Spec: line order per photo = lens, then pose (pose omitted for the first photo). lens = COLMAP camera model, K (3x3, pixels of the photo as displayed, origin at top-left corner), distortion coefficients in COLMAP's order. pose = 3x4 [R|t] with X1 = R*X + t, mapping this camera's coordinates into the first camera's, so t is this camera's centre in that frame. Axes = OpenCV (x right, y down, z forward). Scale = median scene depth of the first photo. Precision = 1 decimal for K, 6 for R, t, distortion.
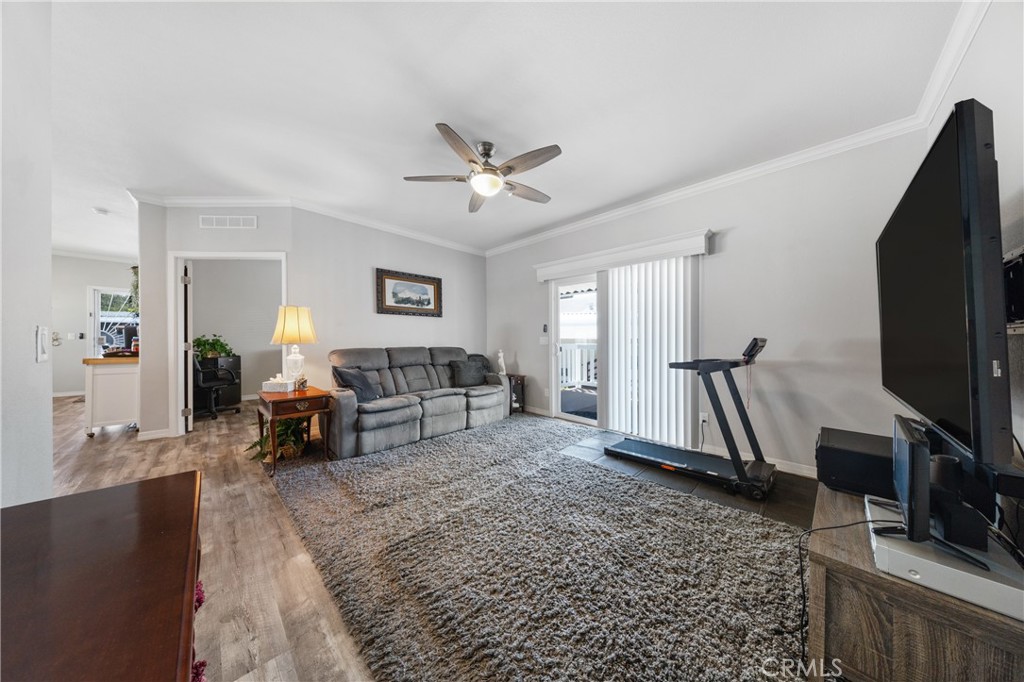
lens RADIAL K [[302.1, 0, 512.0], [0, 302.1, 341.0], [0, 0, 1]] dist [0.000648, 0.000032]
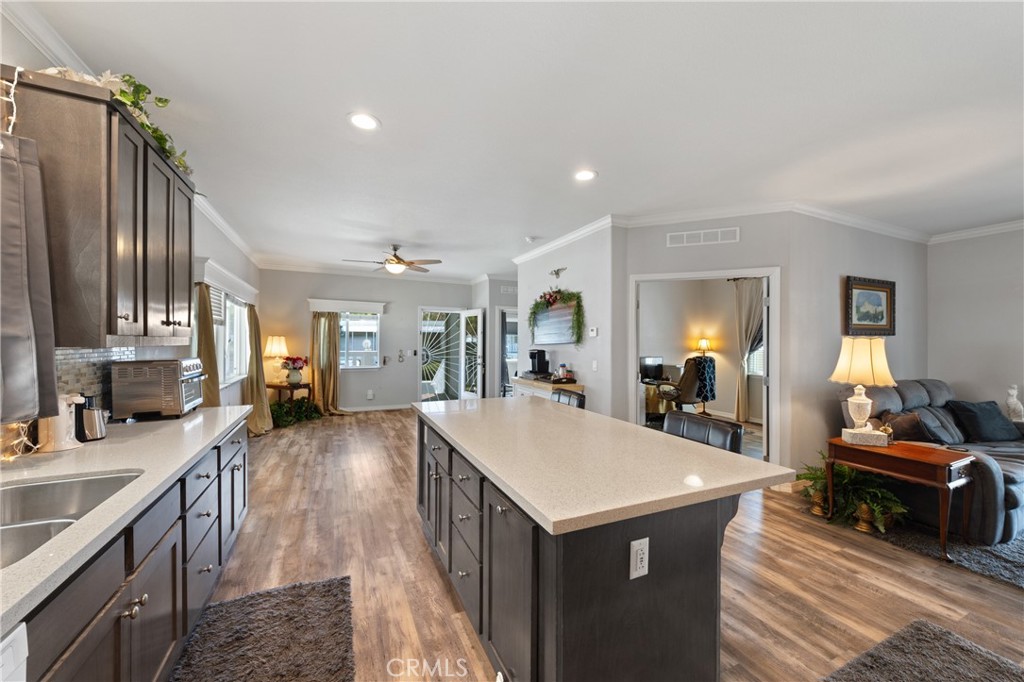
lens RADIAL K [[382.4, 0, 512.0], [0, 382.4, 341.0], [0, 0, 1]] dist [-0.000247, -0.000123]
pose [[0.938456, -0.002105, -0.345392, -0.794317], [0.000577, 0.999990, -0.004526, -0.064053], [0.345398, 0.004048, 0.938448, -0.175364]]
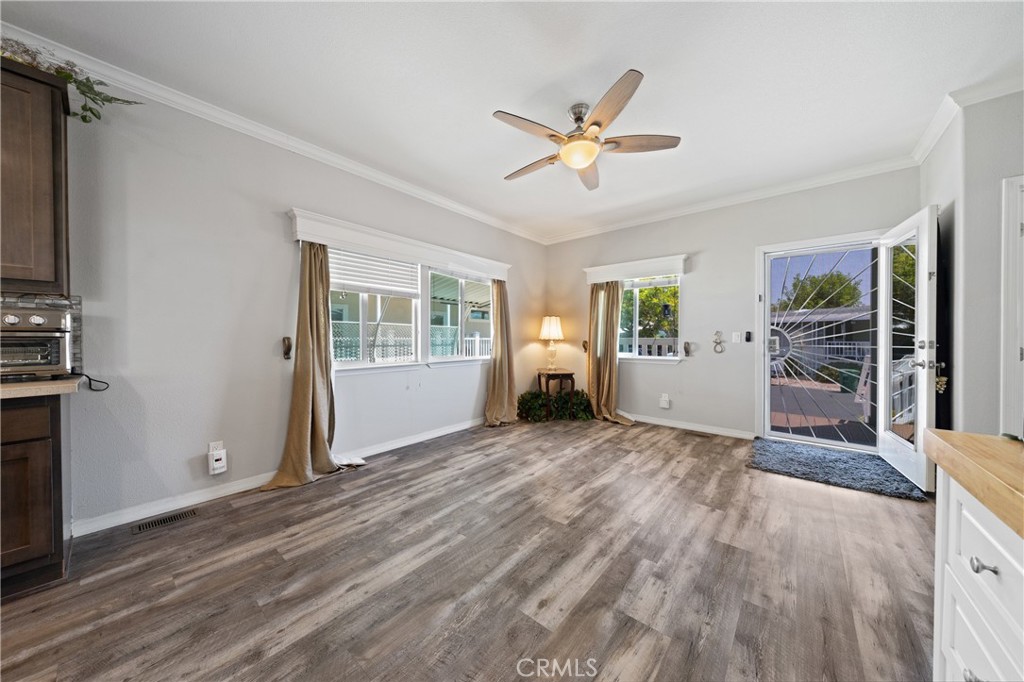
lens RADIAL K [[334.1, 0, 512.0], [0, 334.1, 341.0], [0, 0, 1]] dist [-0.000536, -0.000077]
pose [[0.072608, -0.003823, -0.997353, -1.022736], [0.000470, 0.999993, -0.003799, -0.007678], [0.997360, -0.000193, 0.072609, 0.629374]]
